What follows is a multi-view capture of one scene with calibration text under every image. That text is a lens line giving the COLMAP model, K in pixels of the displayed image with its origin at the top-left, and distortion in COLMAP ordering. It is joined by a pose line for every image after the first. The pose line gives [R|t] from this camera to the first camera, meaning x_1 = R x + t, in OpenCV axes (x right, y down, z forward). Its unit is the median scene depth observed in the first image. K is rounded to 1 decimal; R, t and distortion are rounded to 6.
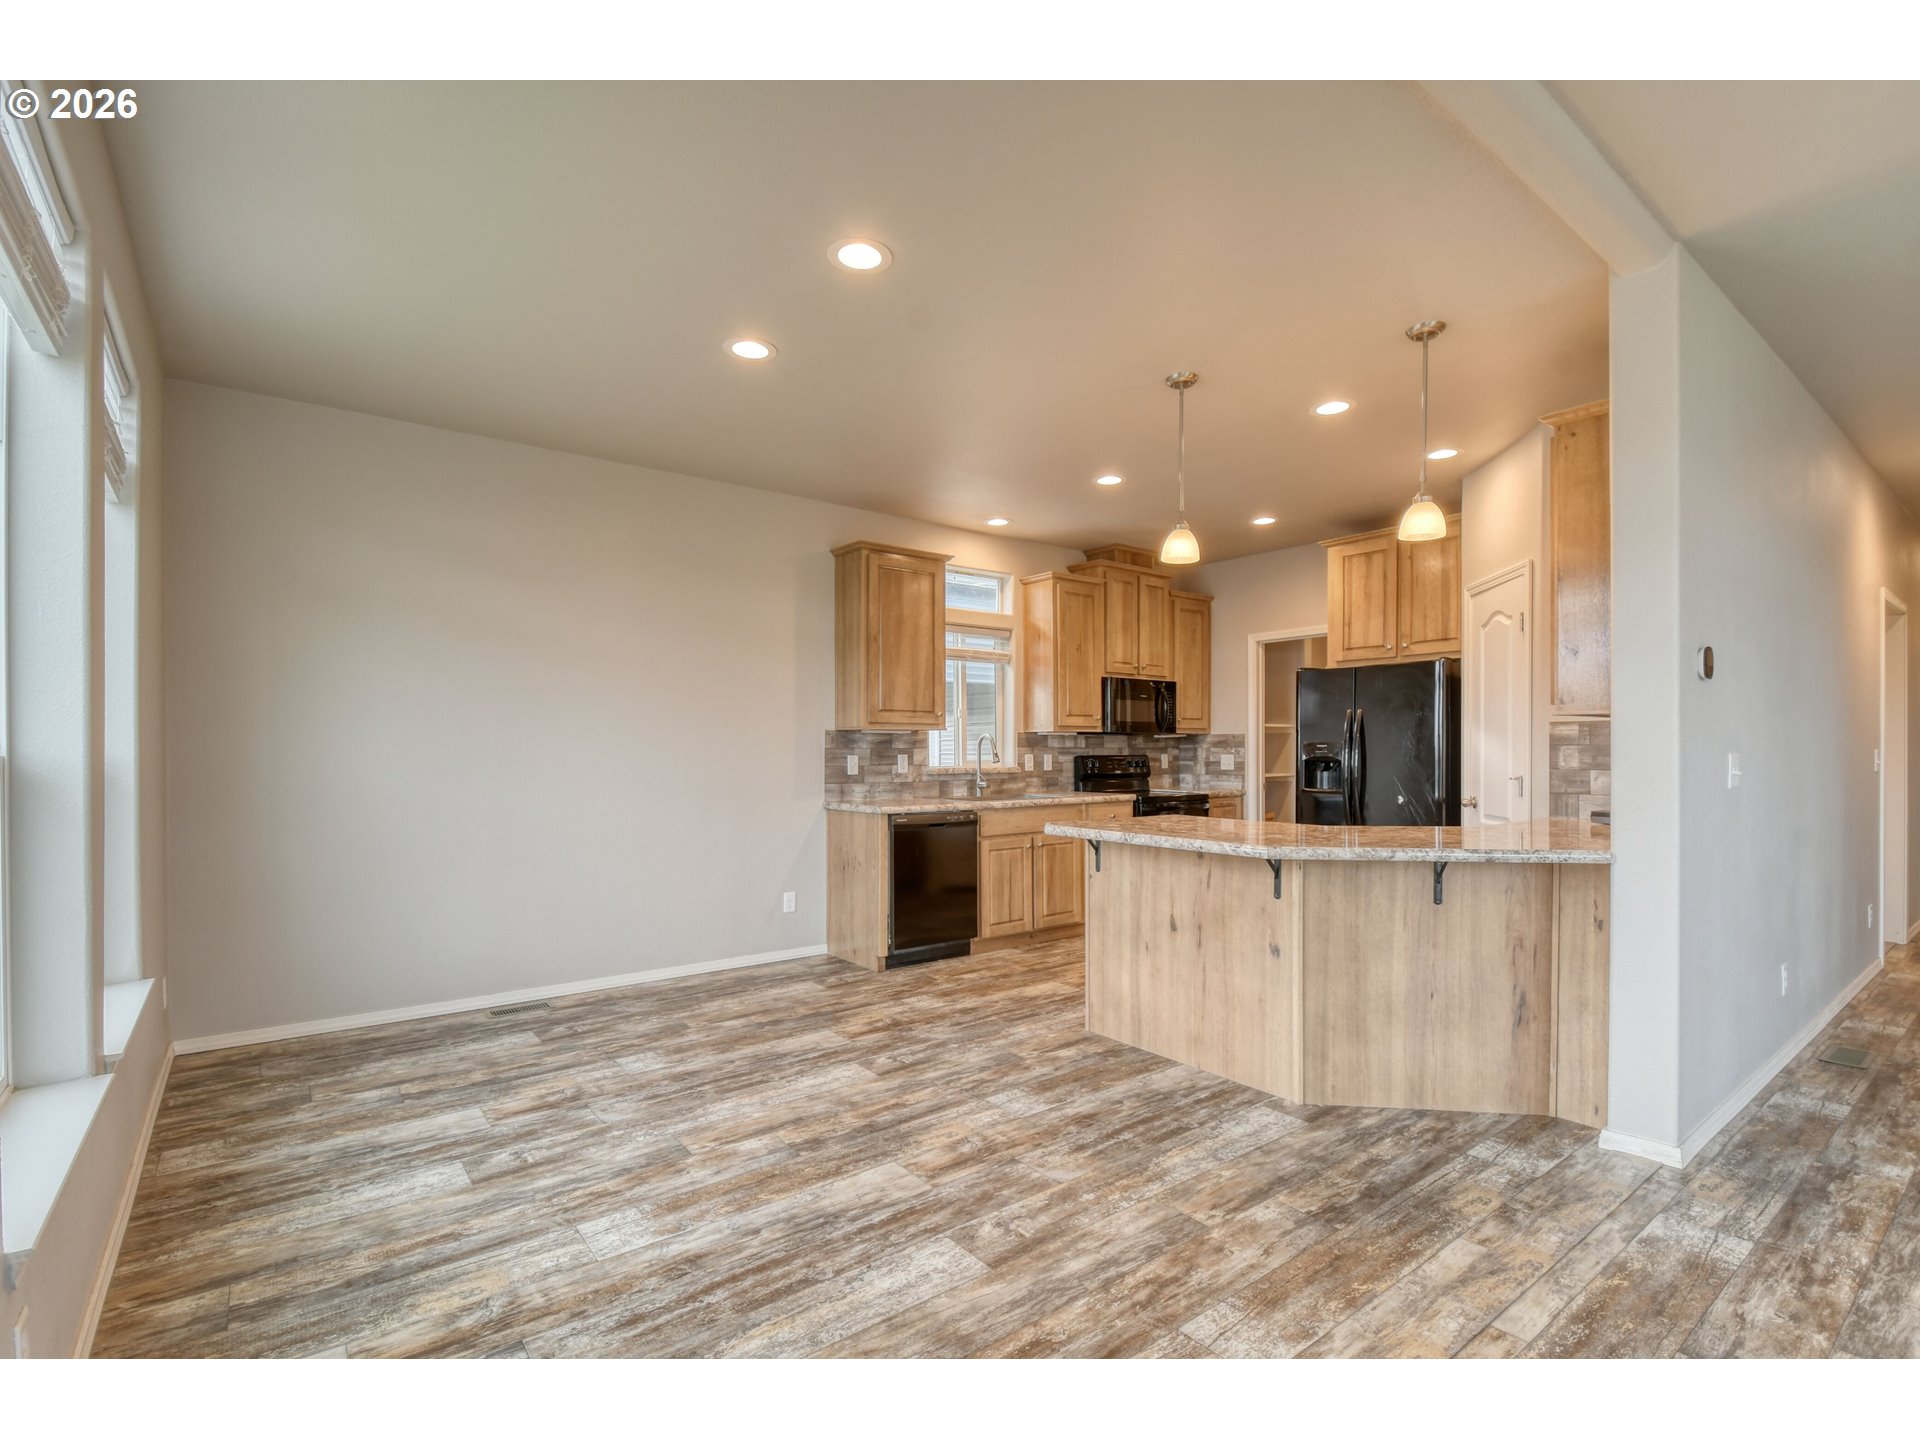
lens RADIAL K [[899.4, 0, 962.8], [0, 899.4, 755.9], [0, 0, 1]] dist [0.027346, -0.023018]
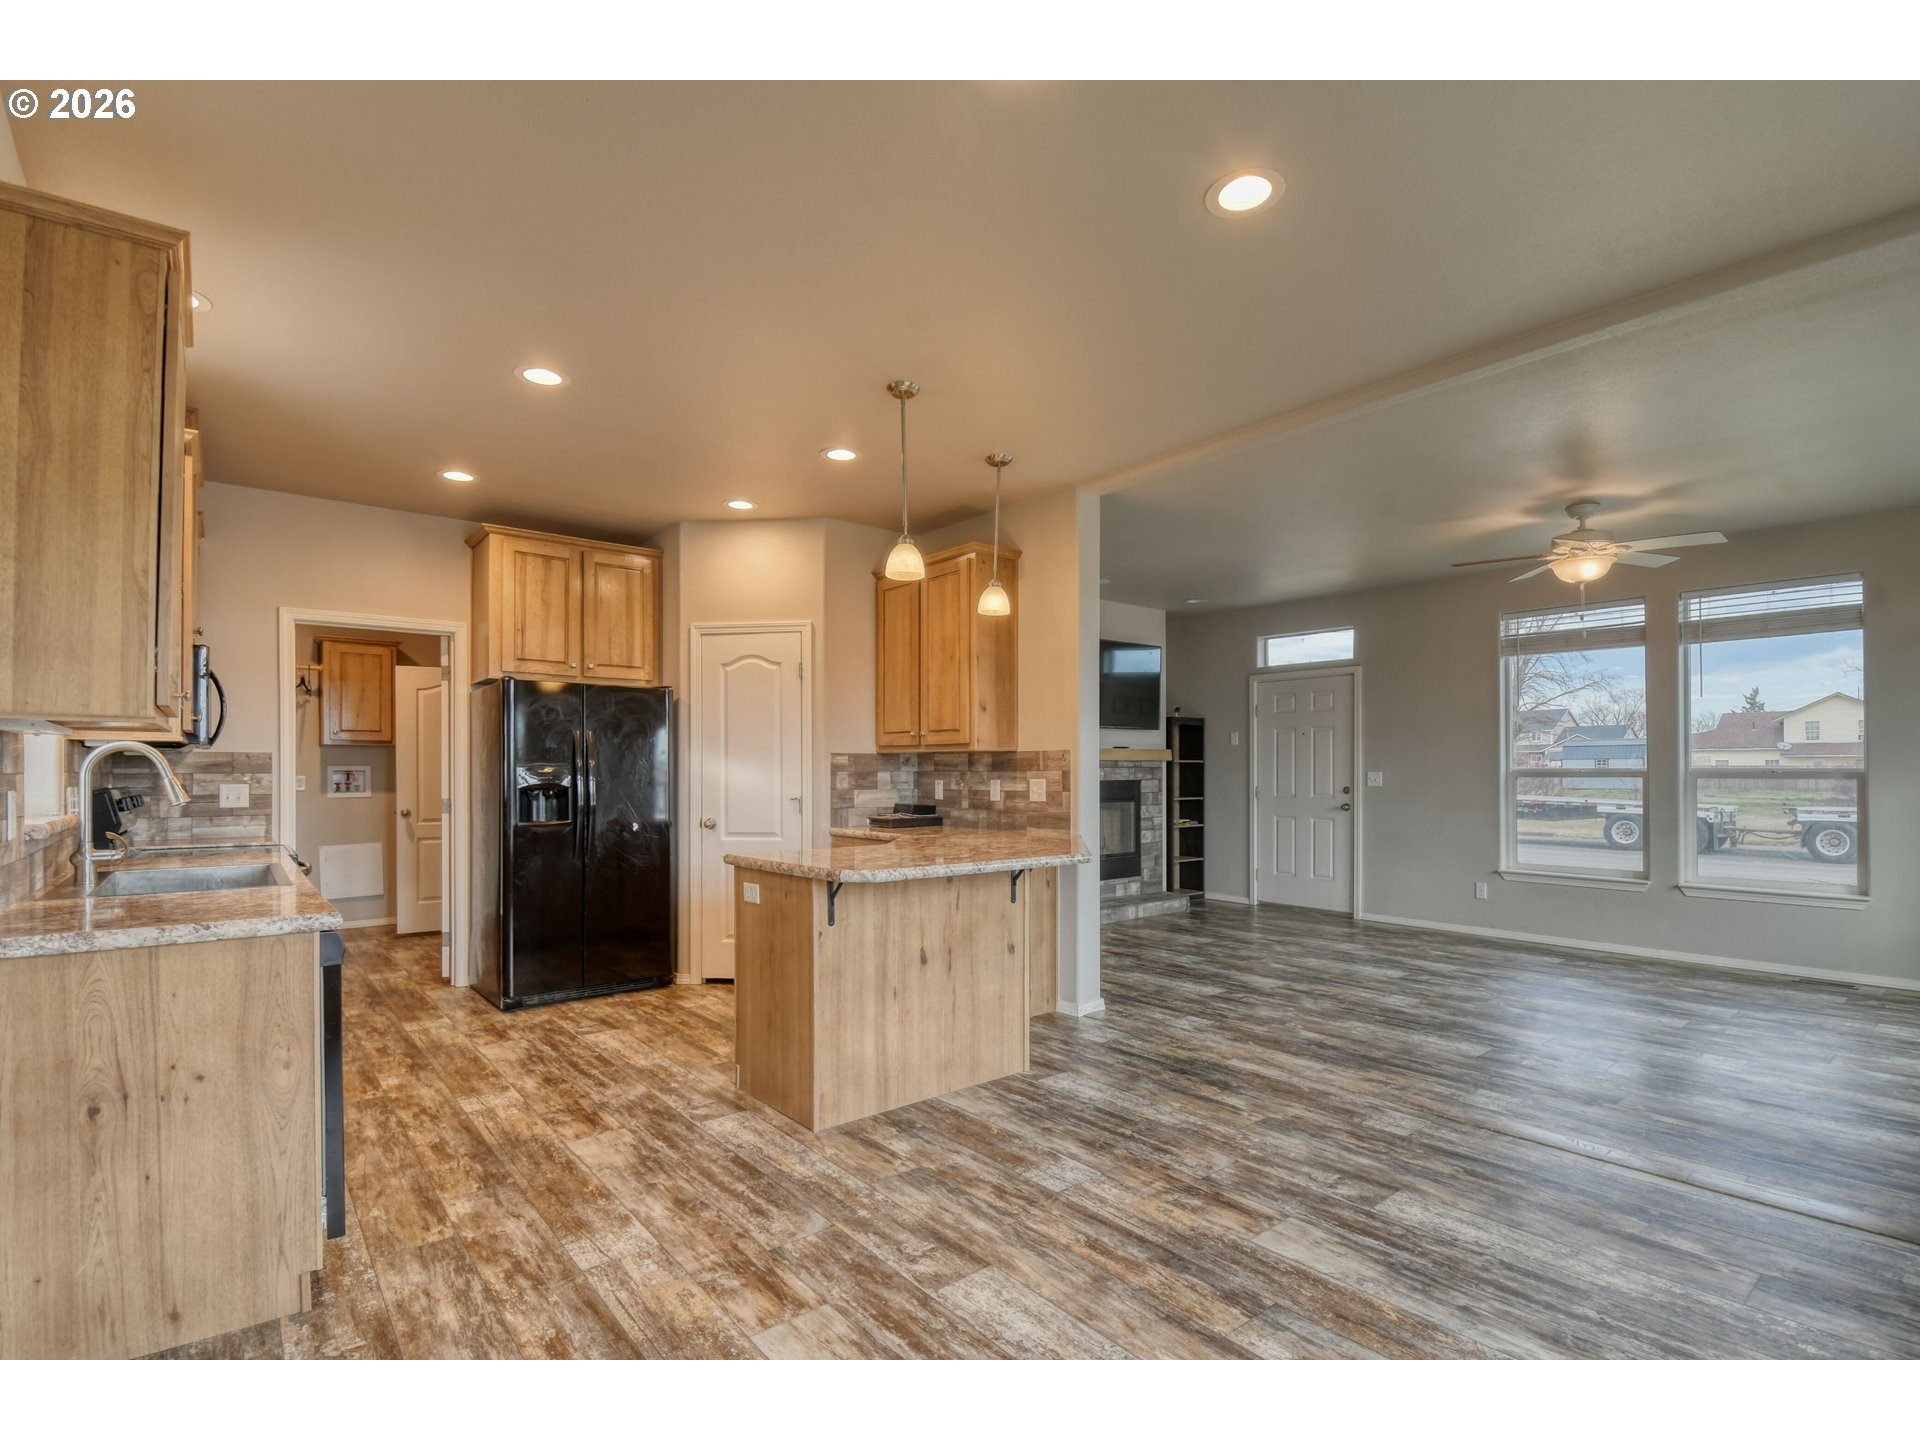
lens RADIAL K [[899.1, 0, 955.5], [0, 899.1, 766.9], [0, 0, 1]] dist [0.016567, -0.022539]
pose [[-0.026027, 0.007742, 0.999631, -0.467218], [0.009494, 0.999927, -0.007497, -0.005036], [-0.999616, 0.009295, -0.026098, 0.639283]]
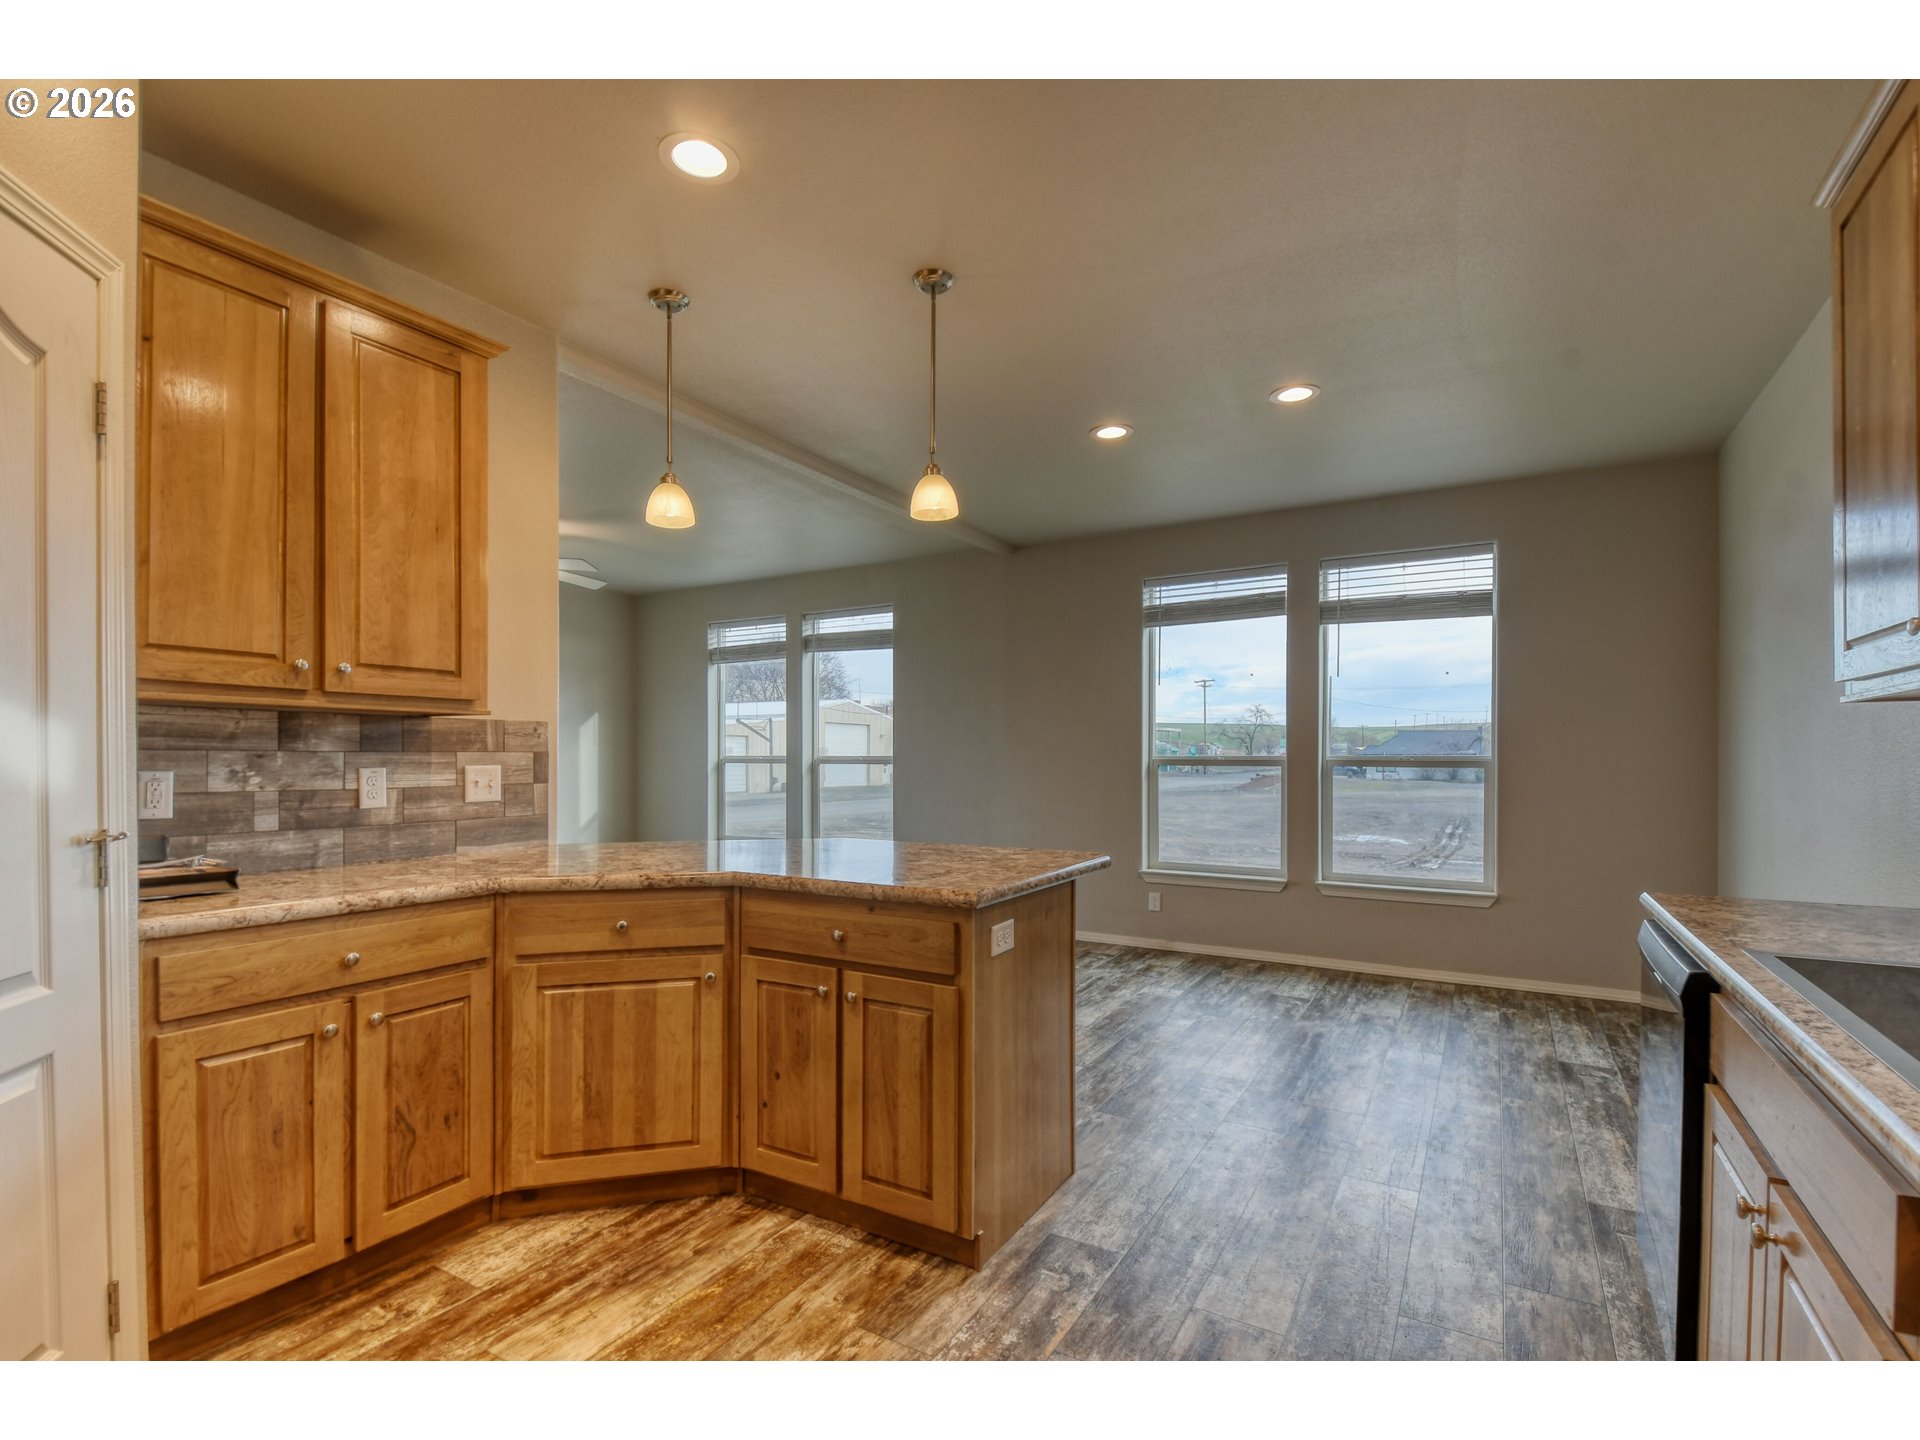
lens RADIAL K [[899.1, 0, 955.5], [0, 899.1, 766.9], [0, 0, 1]] dist [0.016567, -0.022539]
pose [[-0.932237, 0.003657, -0.361829, 0.330847], [-0.003886, 0.999790, 0.020119, -0.009866], [0.361826, 0.020162, -0.932028, 1.137546]]
